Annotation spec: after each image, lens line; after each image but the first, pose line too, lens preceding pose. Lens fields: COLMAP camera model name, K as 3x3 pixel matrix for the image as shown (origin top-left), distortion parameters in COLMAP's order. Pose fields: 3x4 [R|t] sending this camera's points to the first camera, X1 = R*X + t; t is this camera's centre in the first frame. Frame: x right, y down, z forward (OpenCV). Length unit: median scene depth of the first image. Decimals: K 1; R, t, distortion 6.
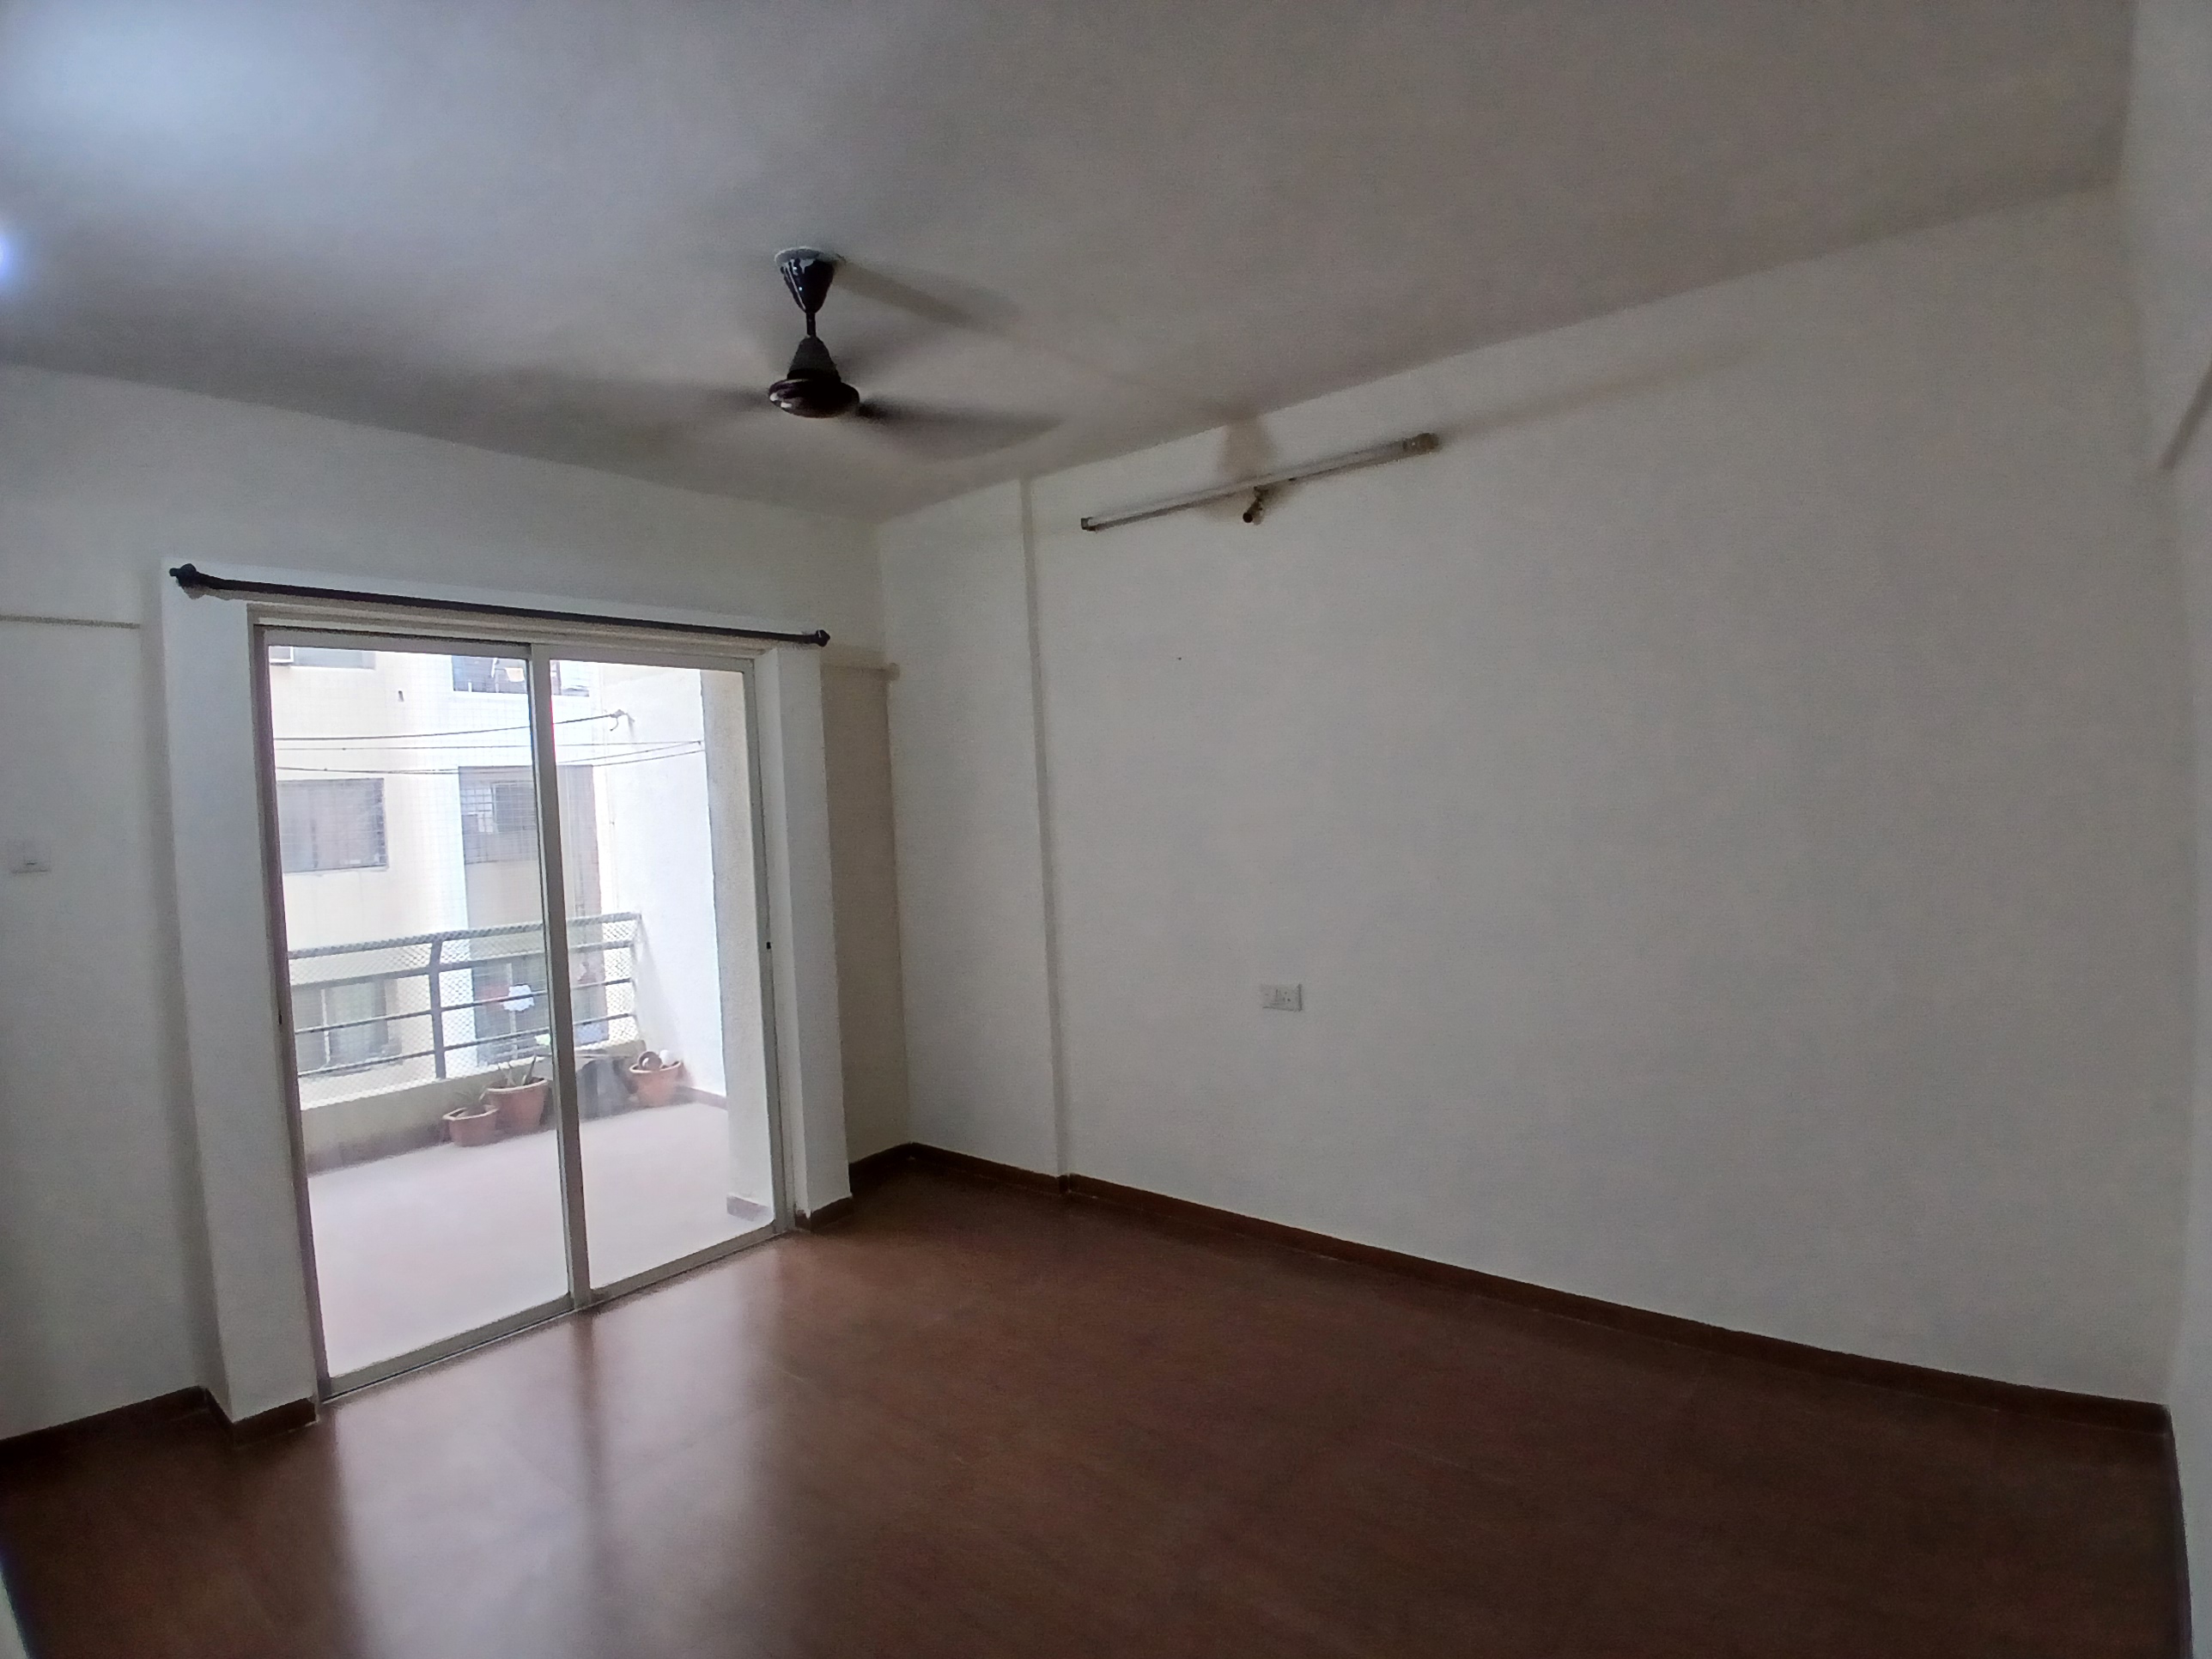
lens RADIAL K [[1110.9, 0, 1104.8], [0, 1110.9, 820.6], [0, 0, 1]] dist [0.024715, -0.060307]
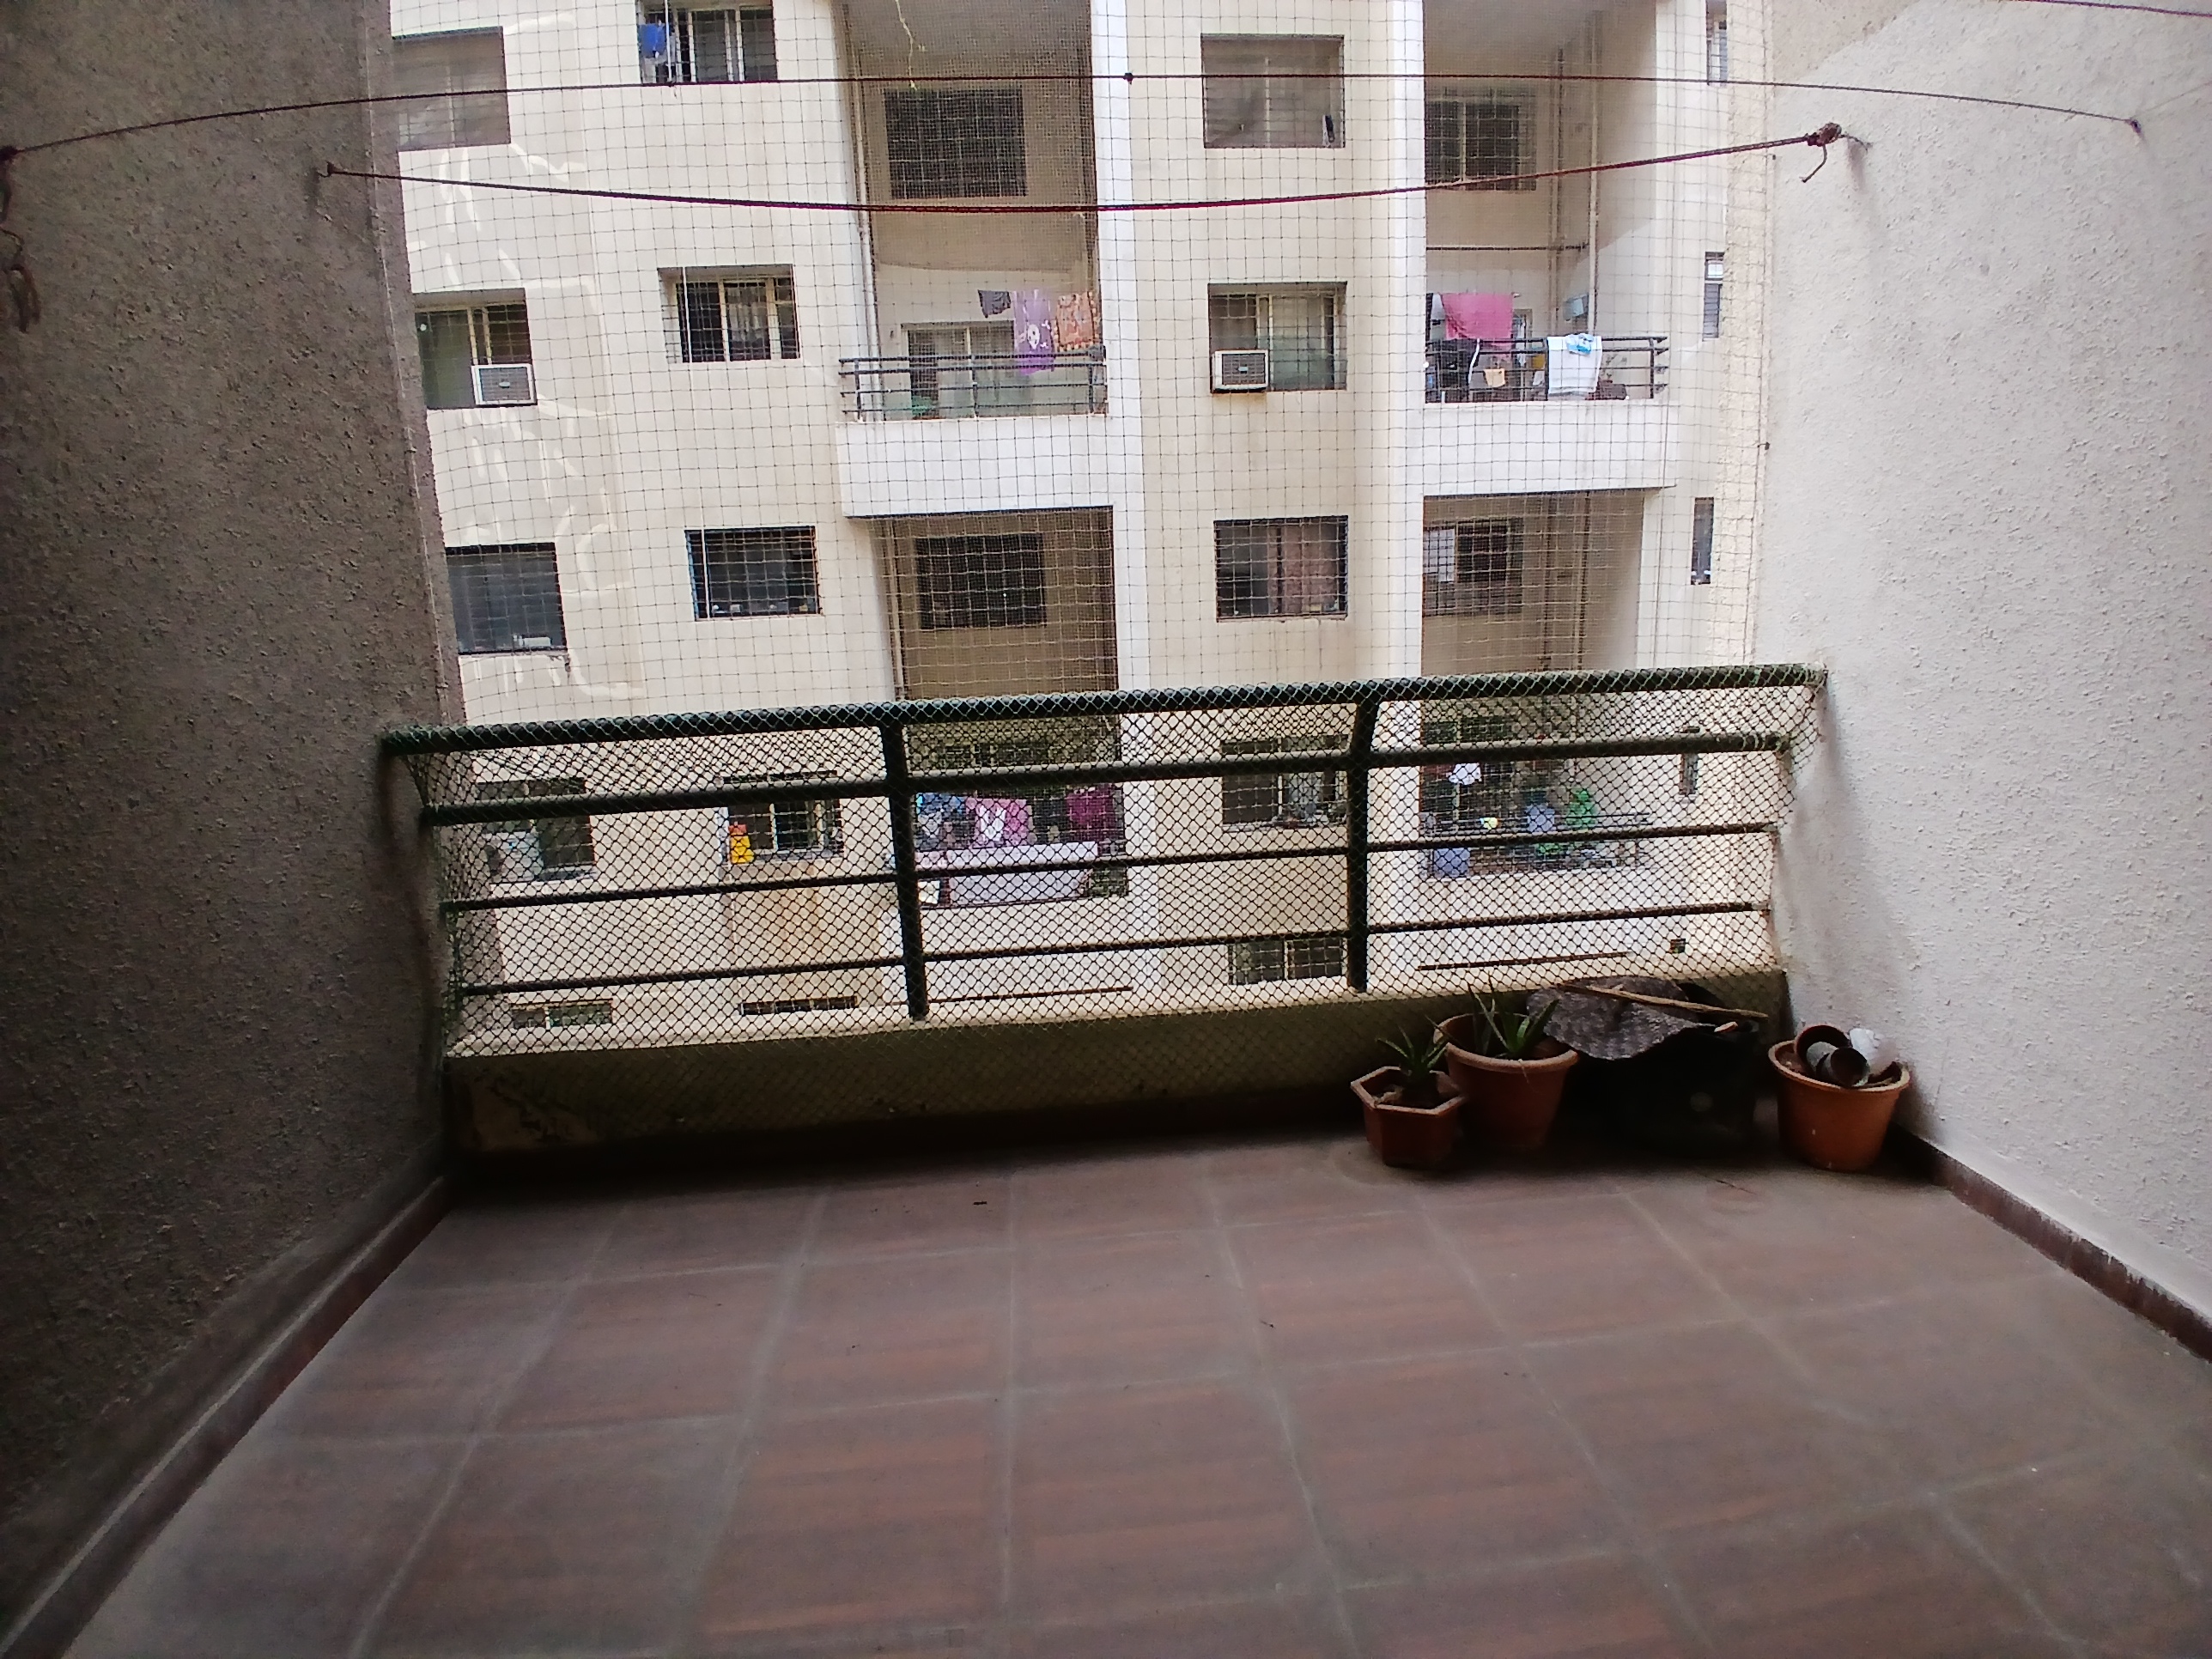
lens RADIAL K [[1110.9, 0, 1104.8], [0, 1110.9, 820.6], [0, 0, 1]] dist [0.024715, -0.060307]
pose [[0.700114, 0.156222, -0.696732, -0.310720], [-0.013195, 0.978436, 0.206127, 0.057032], [0.713909, -0.135119, 0.687078, 0.534035]]
